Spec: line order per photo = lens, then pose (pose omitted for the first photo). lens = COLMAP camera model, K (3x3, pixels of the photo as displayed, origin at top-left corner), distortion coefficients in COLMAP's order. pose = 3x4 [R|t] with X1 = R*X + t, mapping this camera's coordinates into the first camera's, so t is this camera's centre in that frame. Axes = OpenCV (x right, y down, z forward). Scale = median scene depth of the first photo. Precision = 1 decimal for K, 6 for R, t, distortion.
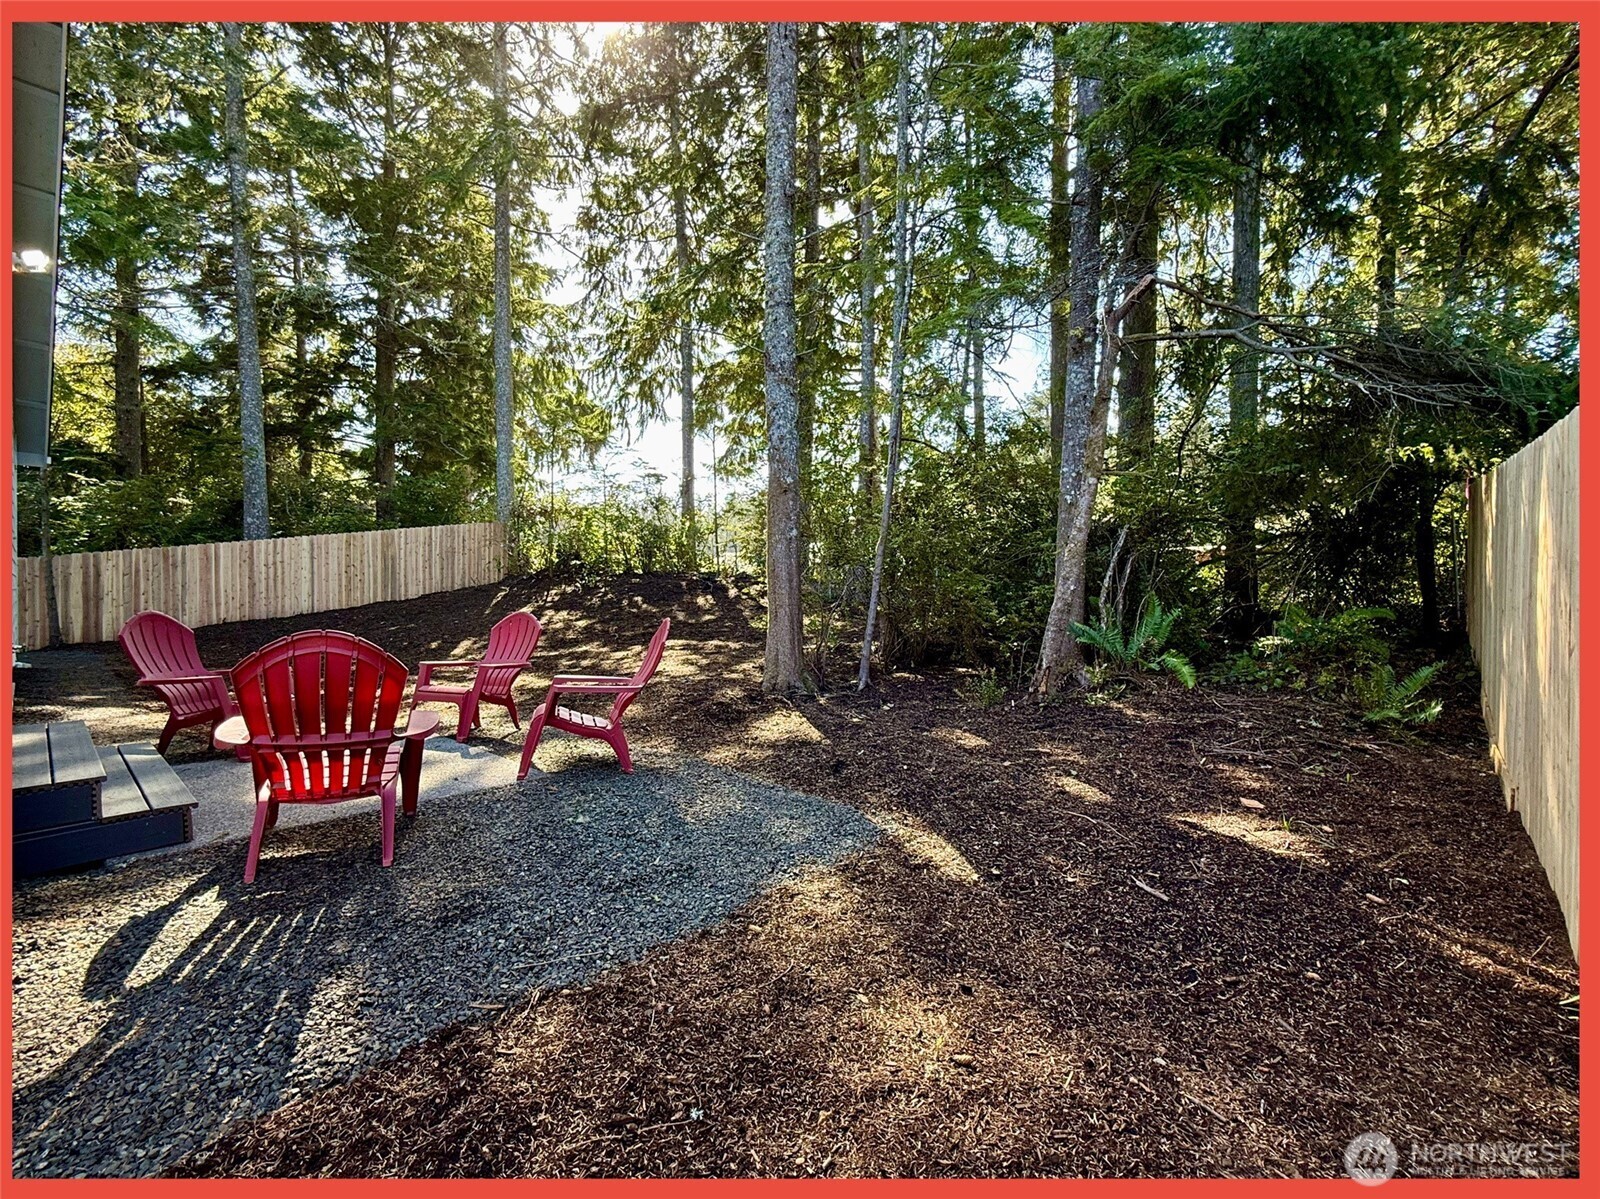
lens RADIAL K [[695.9, 0, 803.4], [0, 695.9, 601.9], [0, 0, 1]] dist [0.001307, 0.000025]
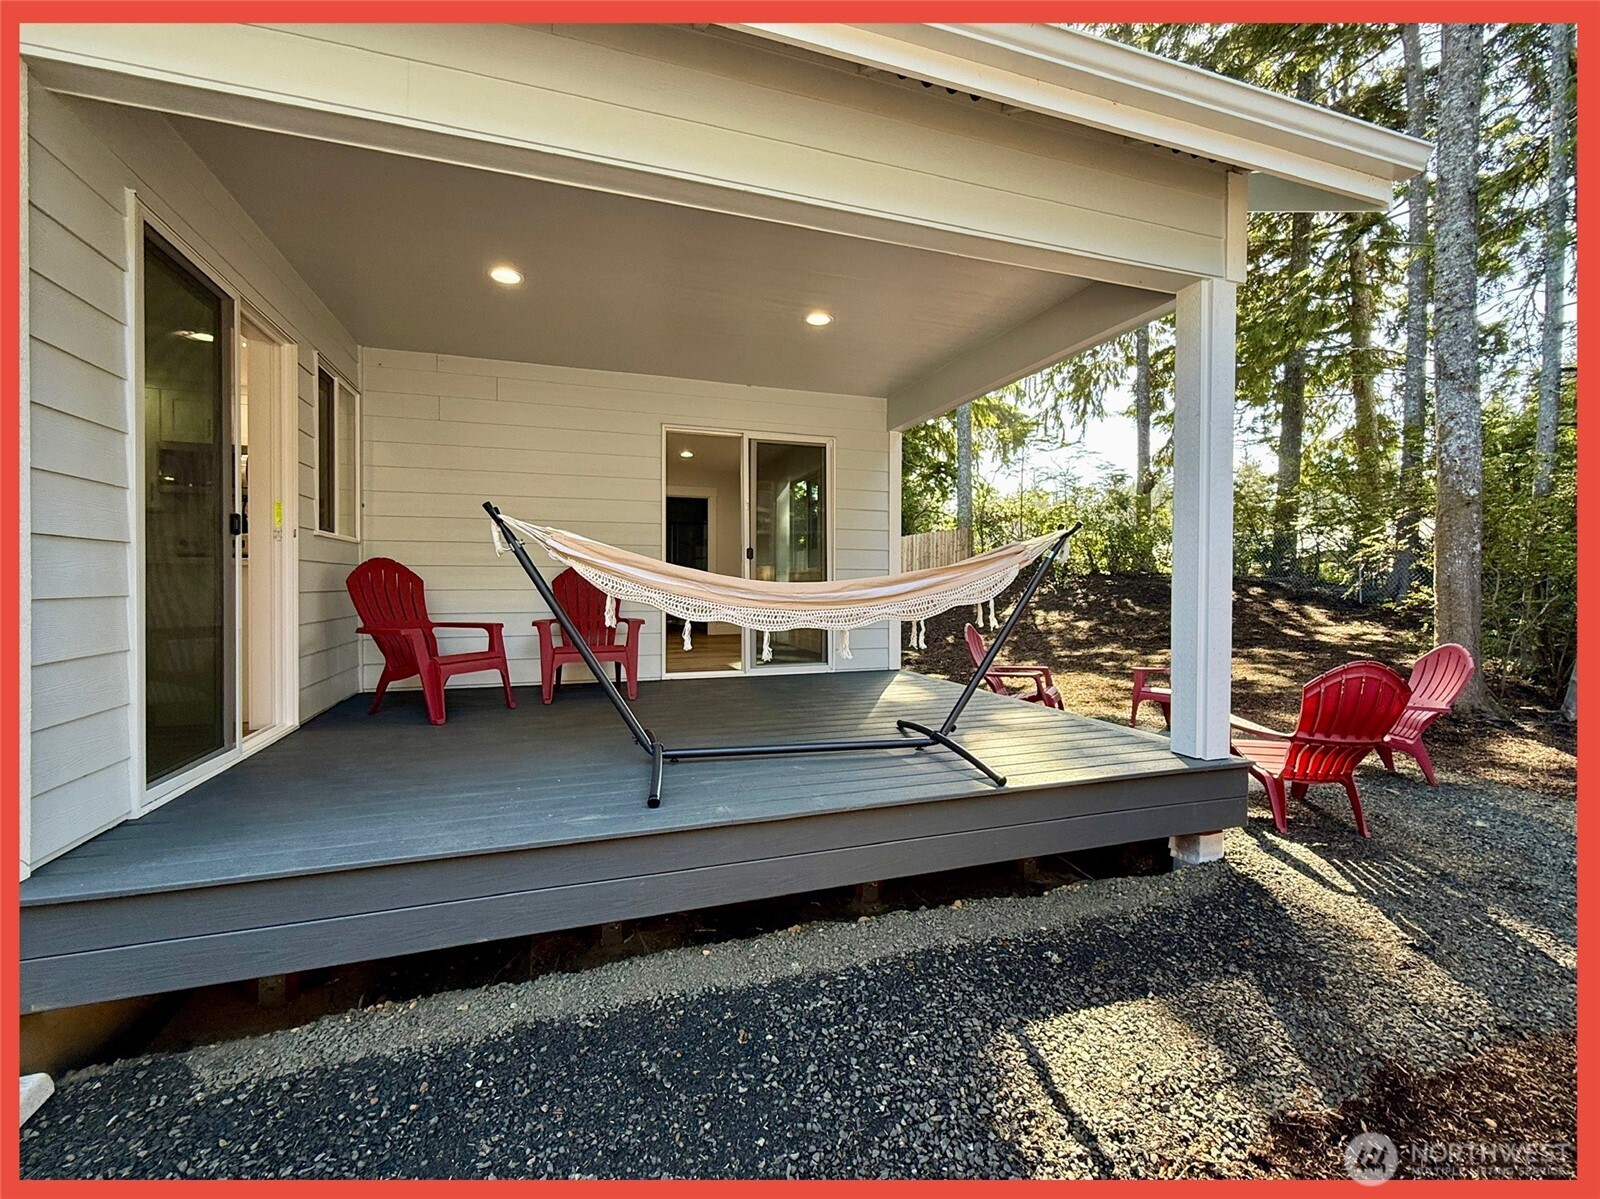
lens RADIAL K [[695.9, 0, 798.0], [0, 695.9, 591.8], [0, 0, 1]] dist [0.001307, 0.000025]
pose [[0.875046, 0.004518, -0.484018, -0.198100], [-0.005291, 0.999986, -0.000231, -0.018129], [0.484010, 0.002763, 0.875058, -0.150865]]
